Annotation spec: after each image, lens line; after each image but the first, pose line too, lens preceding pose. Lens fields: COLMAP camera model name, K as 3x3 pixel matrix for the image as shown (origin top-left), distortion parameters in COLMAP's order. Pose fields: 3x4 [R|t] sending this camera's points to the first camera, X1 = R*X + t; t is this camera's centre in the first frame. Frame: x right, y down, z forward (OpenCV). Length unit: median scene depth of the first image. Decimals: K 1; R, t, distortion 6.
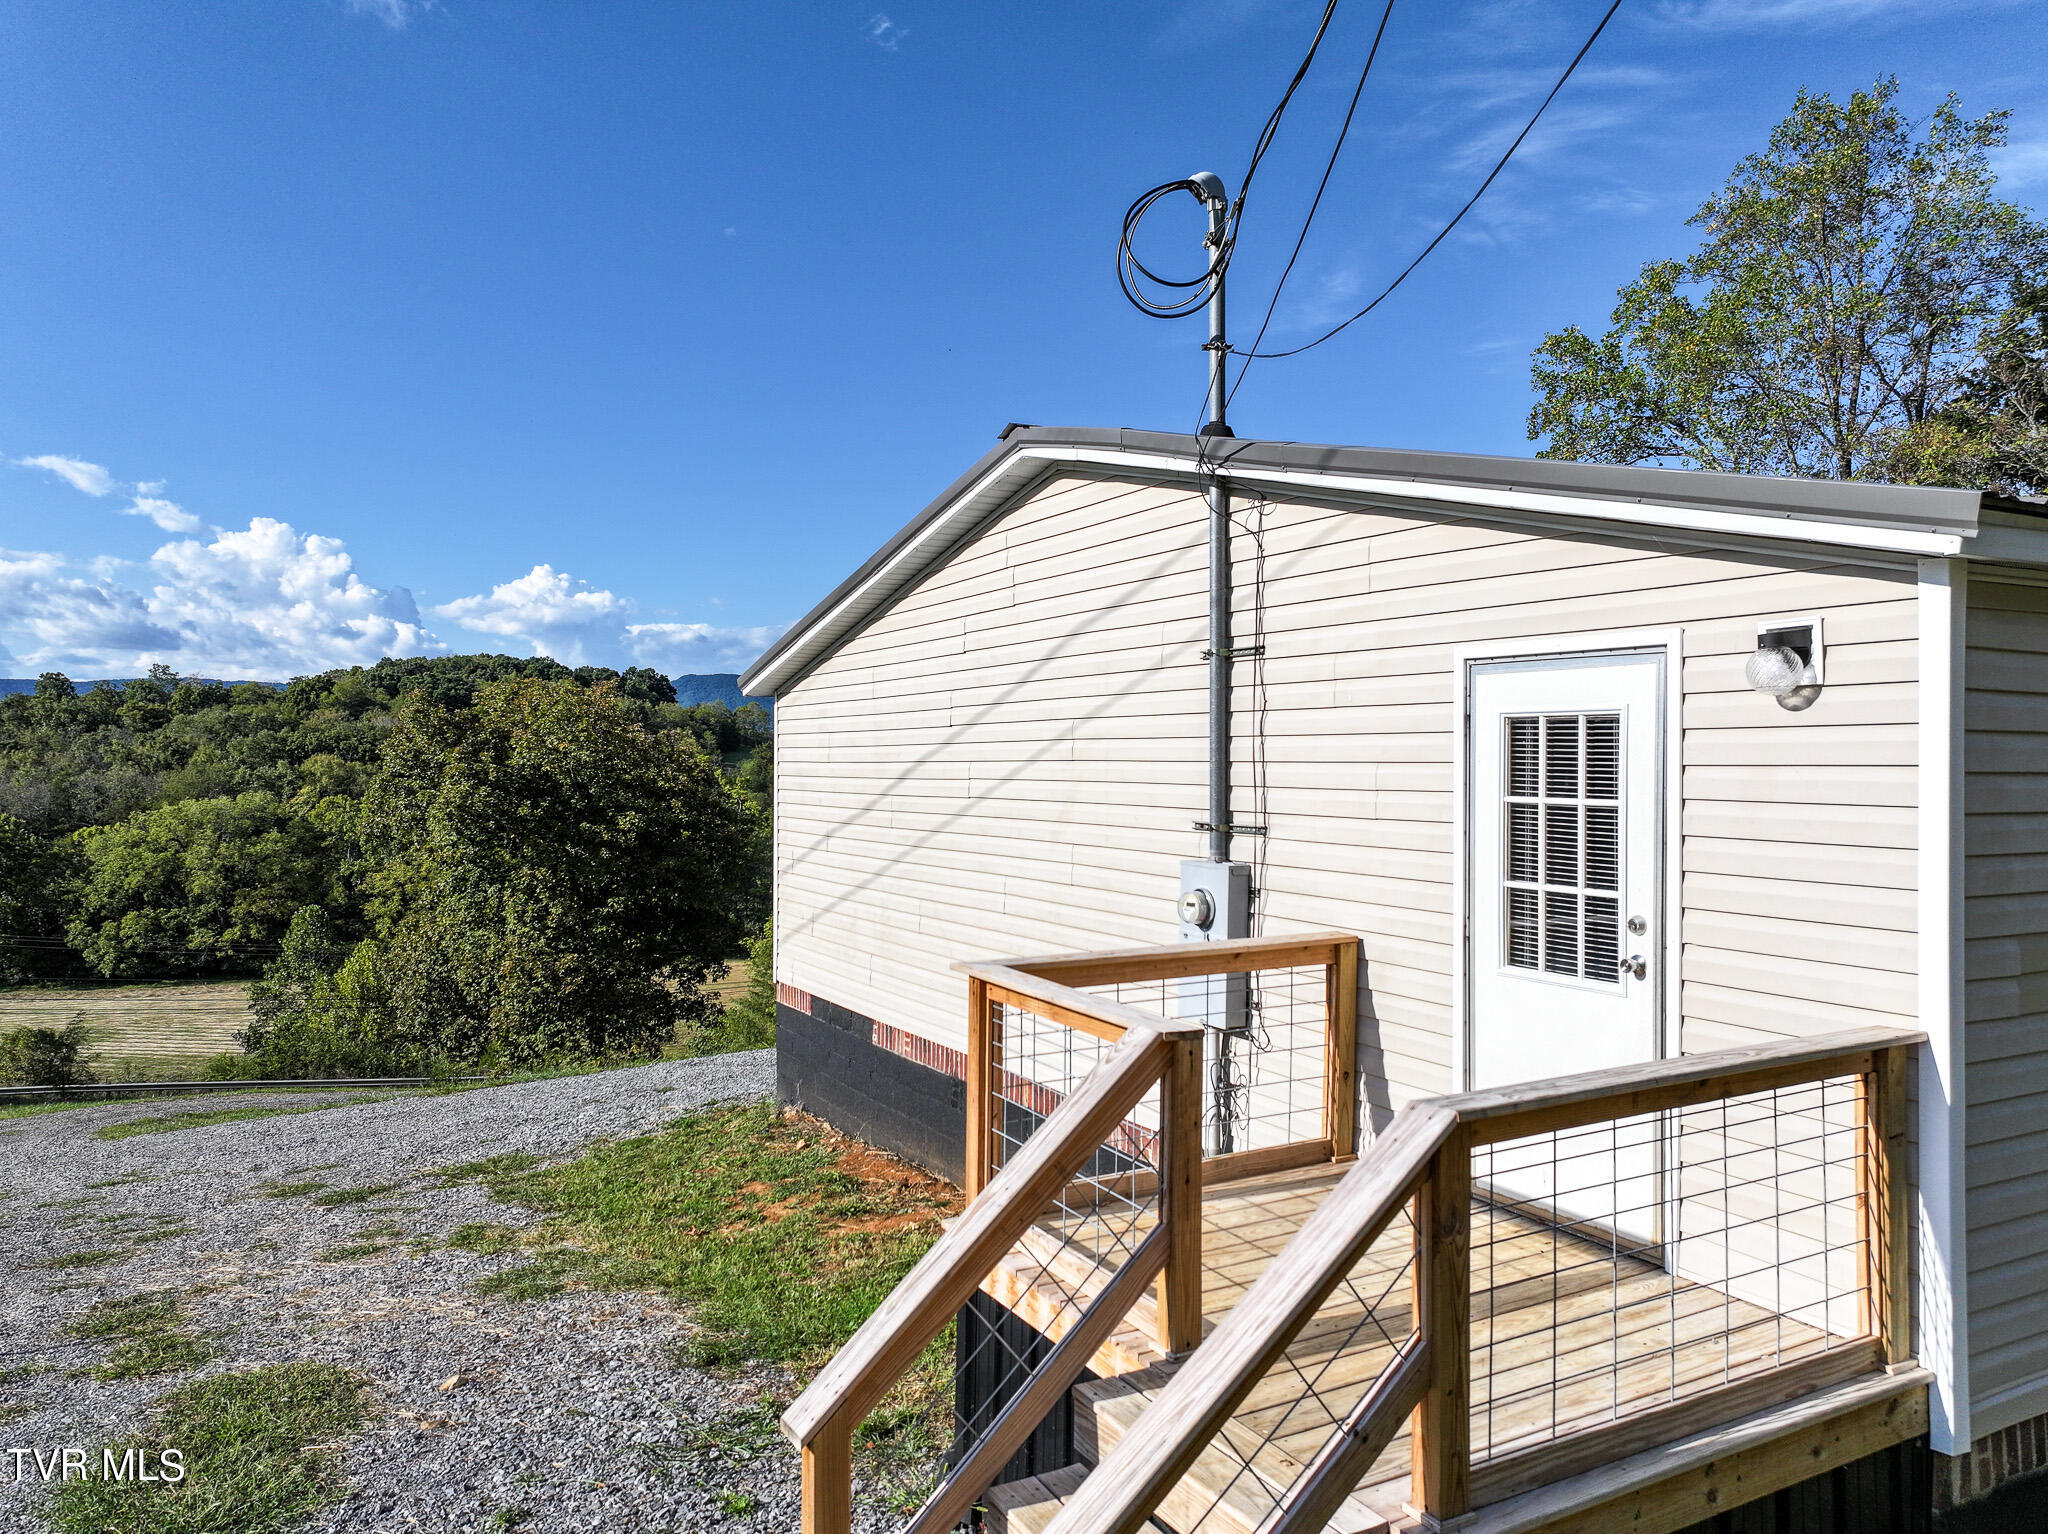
lens RADIAL K [[1440.7, 0, 1031.6], [0, 1440.7, 765.1], [0, 0, 1]] dist [-0.009714, 0.025835]
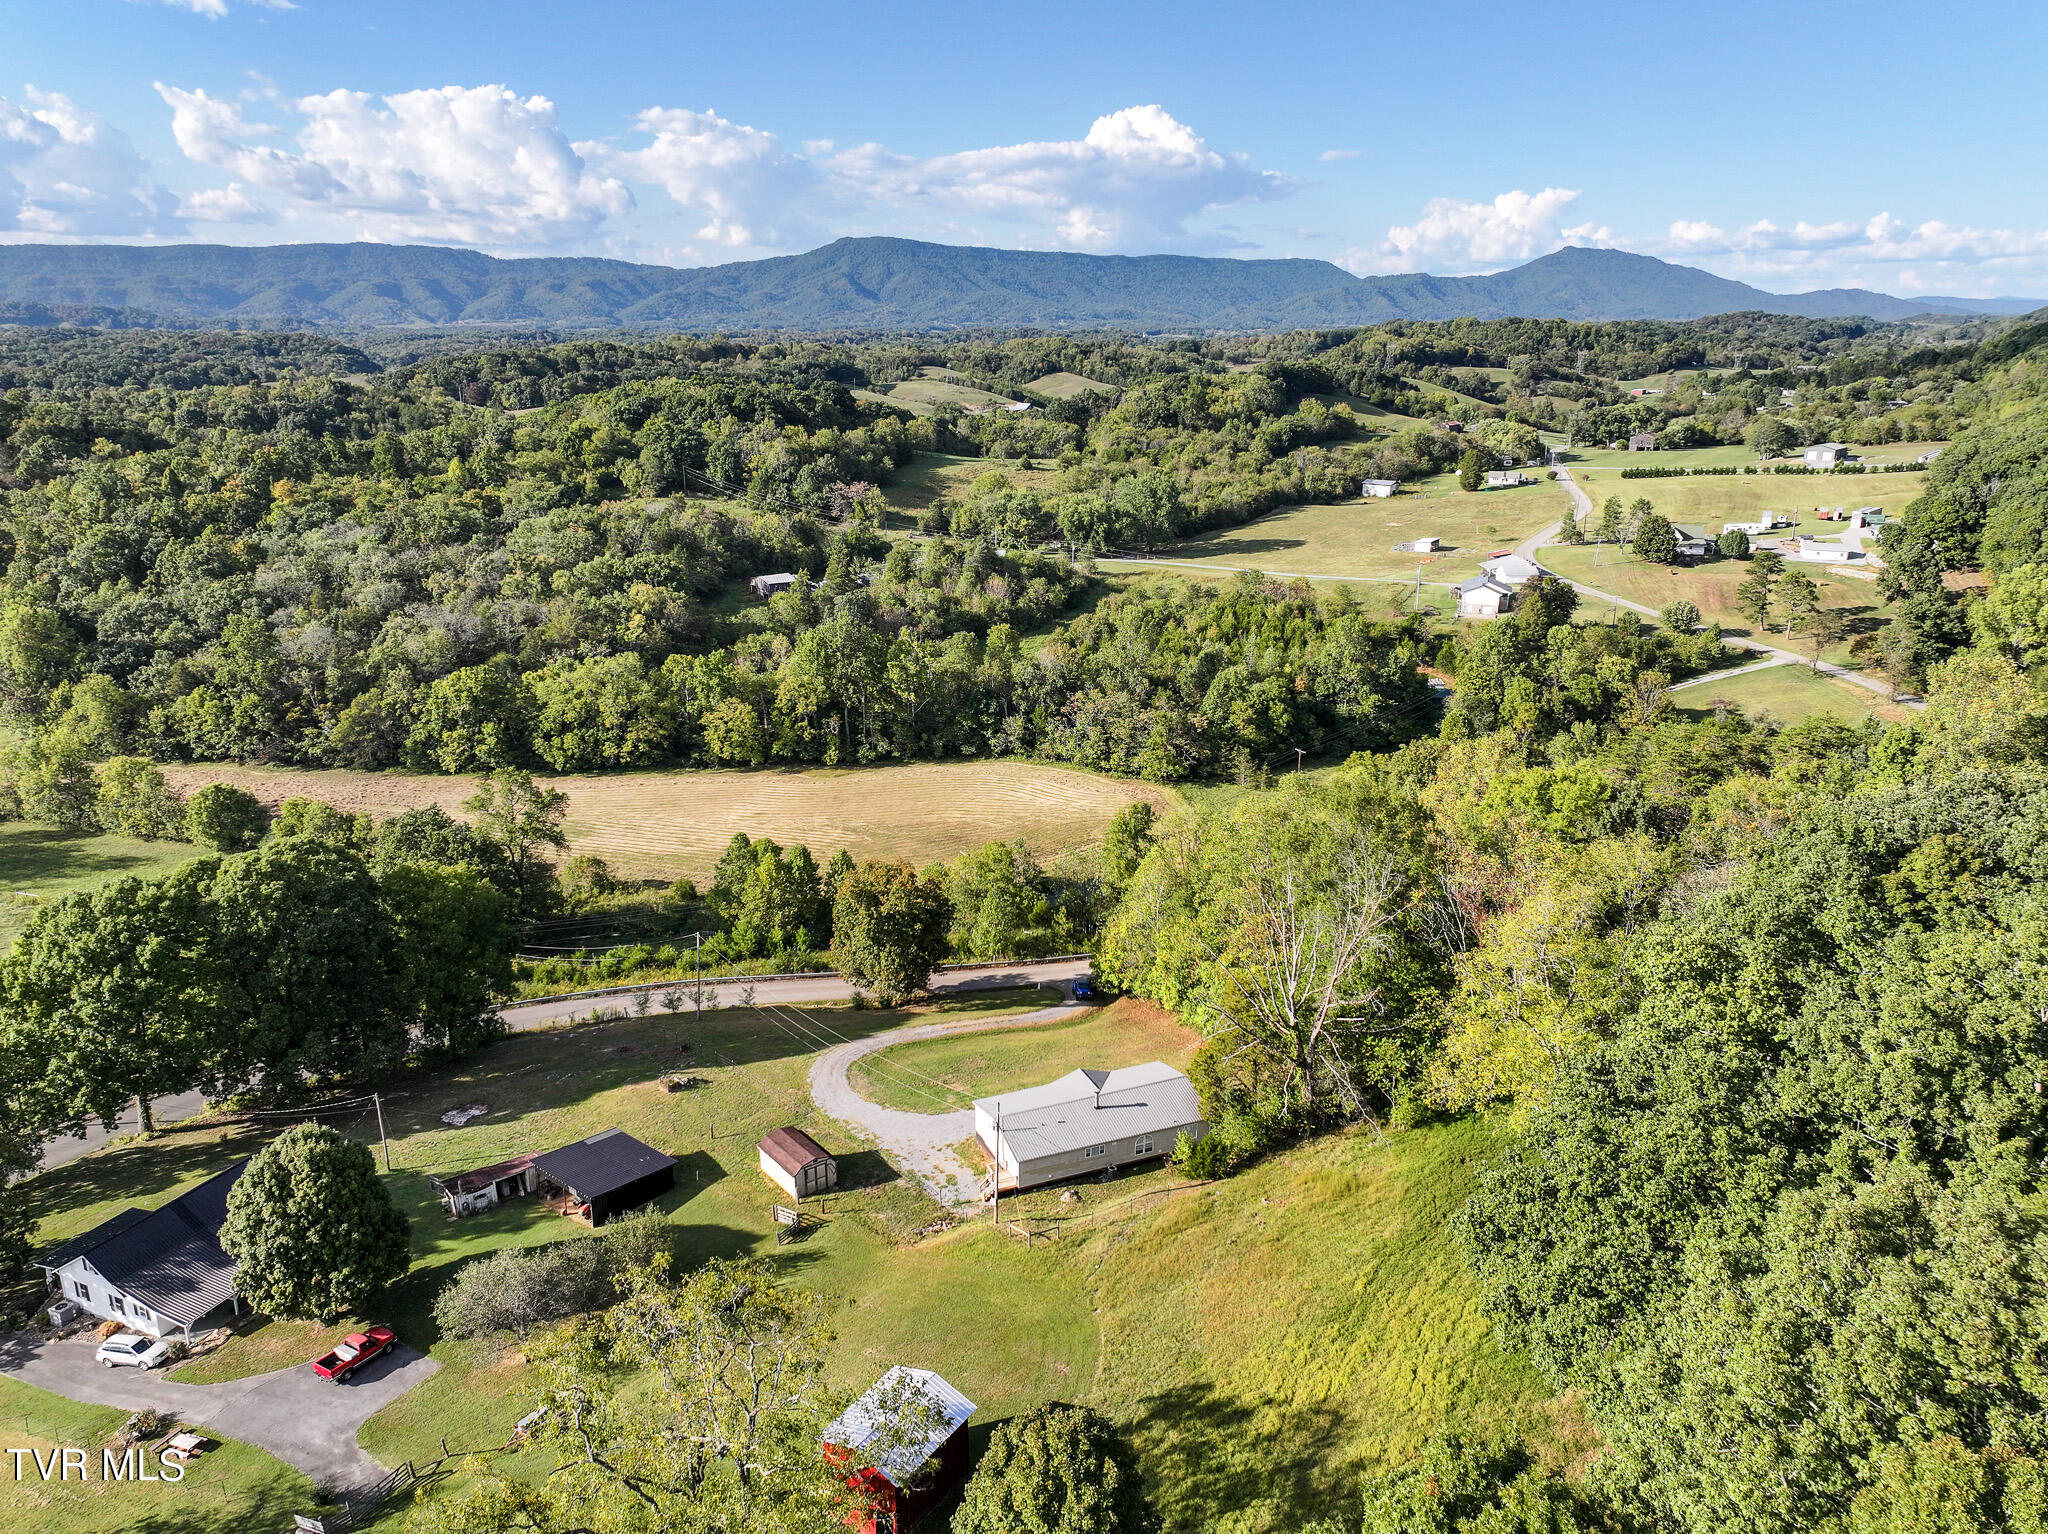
lens RADIAL K [[1440.7, 0, 1031.6], [0, 1440.7, 765.1], [0, 0, 1]] dist [-0.009714, 0.025835]
pose [[0.993796, 0.036686, -0.104998, 0.075613], [-0.004168, 0.955655, 0.294460, -0.338934], [0.111144, -0.292196, 0.949878, -0.503016]]
